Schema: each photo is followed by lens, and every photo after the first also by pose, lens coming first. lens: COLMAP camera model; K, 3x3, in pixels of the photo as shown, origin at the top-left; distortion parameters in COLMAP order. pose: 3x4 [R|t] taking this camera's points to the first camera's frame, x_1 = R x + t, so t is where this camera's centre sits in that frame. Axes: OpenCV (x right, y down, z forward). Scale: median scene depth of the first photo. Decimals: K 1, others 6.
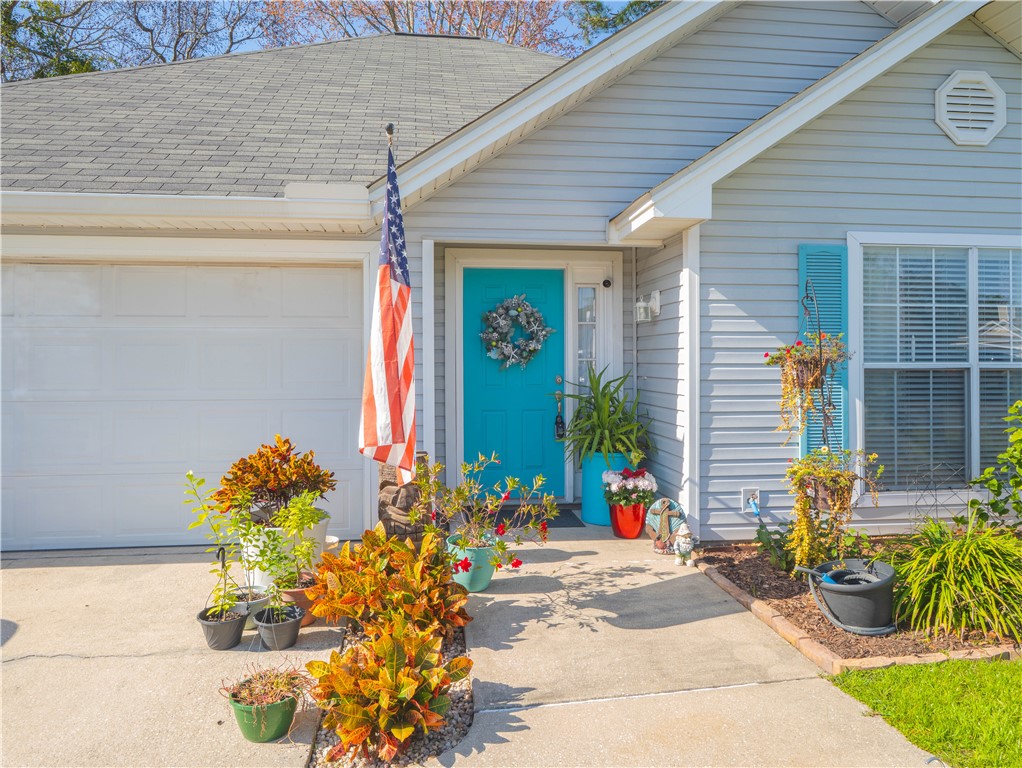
lens RADIAL K [[703.7, 0, 511.8], [0, 703.7, 368.5], [0, 0, 1]] dist [0.002907, -0.000006]
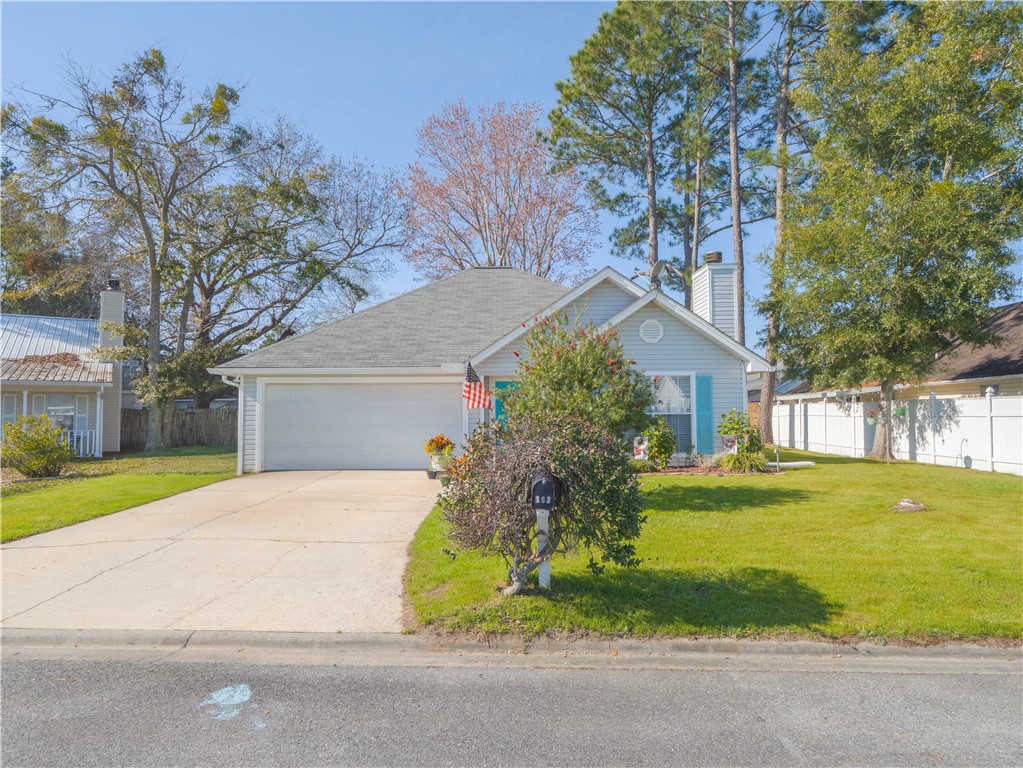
lens RADIAL K [[596.5, 0, 511.5], [0, 596.5, 384.0], [0, 0, 1]] dist [-0.004649, -0.000643]
pose [[0.993339, -0.012745, -0.114524, 0.337923], [0.005707, 0.998086, -0.061576, 0.029577], [0.115089, 0.060512, 0.991510, -1.750768]]
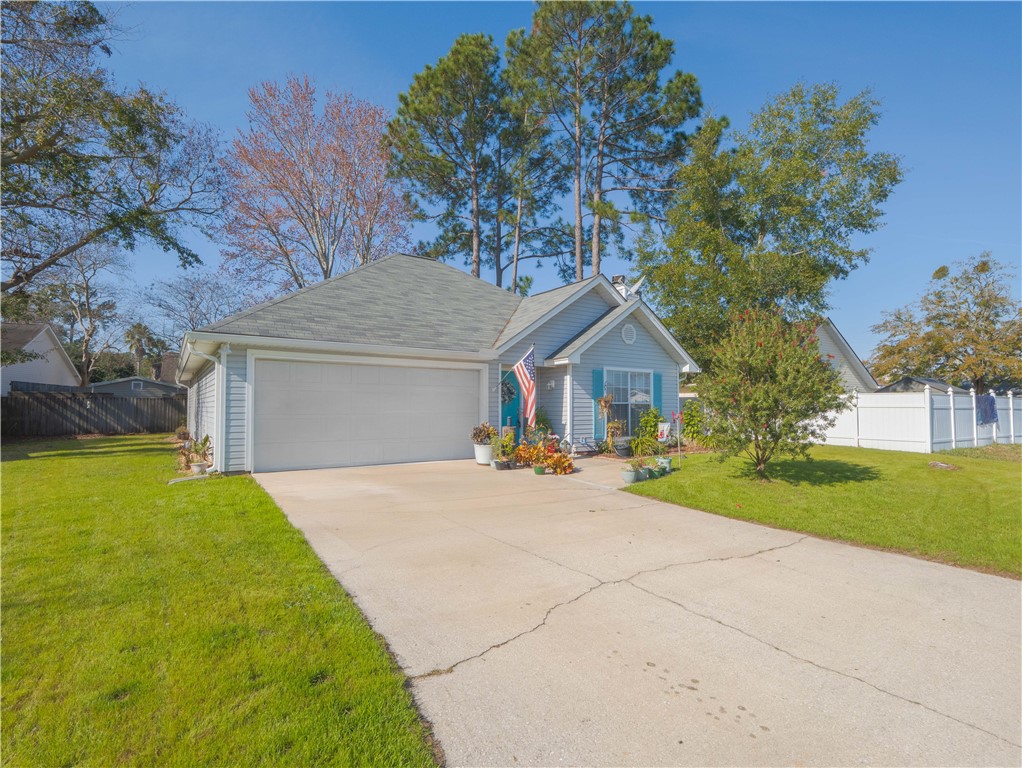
lens RADIAL K [[491.1, 0, 511.0], [0, 491.1, 384.0], [0, 0, 1]] dist [0.000260, -0.000116]
pose [[0.900829, 0.023584, 0.433533, -1.052164], [-0.002469, 0.998786, -0.049203, 0.024035], [-0.434167, 0.043253, 0.899793, -1.075402]]
